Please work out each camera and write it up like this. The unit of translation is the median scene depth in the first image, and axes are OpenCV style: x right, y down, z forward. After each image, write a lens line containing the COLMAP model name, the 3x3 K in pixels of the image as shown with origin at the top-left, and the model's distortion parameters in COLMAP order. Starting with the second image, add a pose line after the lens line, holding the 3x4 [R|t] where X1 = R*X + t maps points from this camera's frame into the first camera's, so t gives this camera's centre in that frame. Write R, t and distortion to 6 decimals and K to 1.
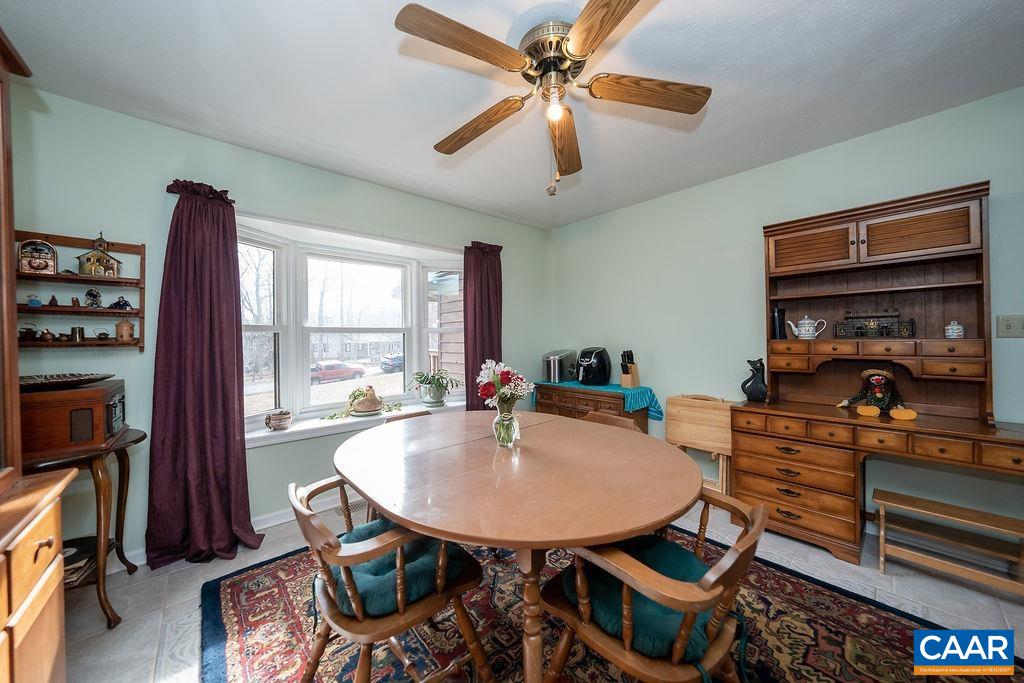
lens RADIAL K [[352.8, 0, 511.1], [0, 352.8, 338.0], [0, 0, 1]] dist [-0.030752, 0.006684]
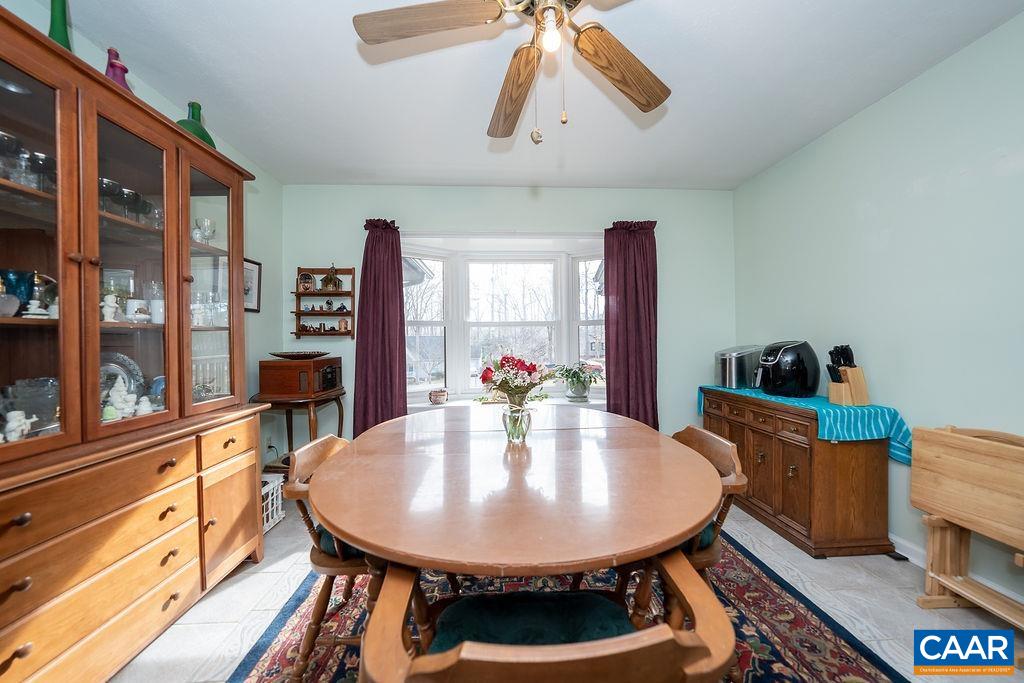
lens RADIAL K [[352.8, 0, 511.1], [0, 352.8, 338.0], [0, 0, 1]] dist [-0.030752, 0.006684]
pose [[0.780204, -0.000501, -0.625525, 0.350227], [0.000651, 1.000000, 0.000012, 0.029462], [0.625525, -0.000417, 0.780204, 0.196742]]
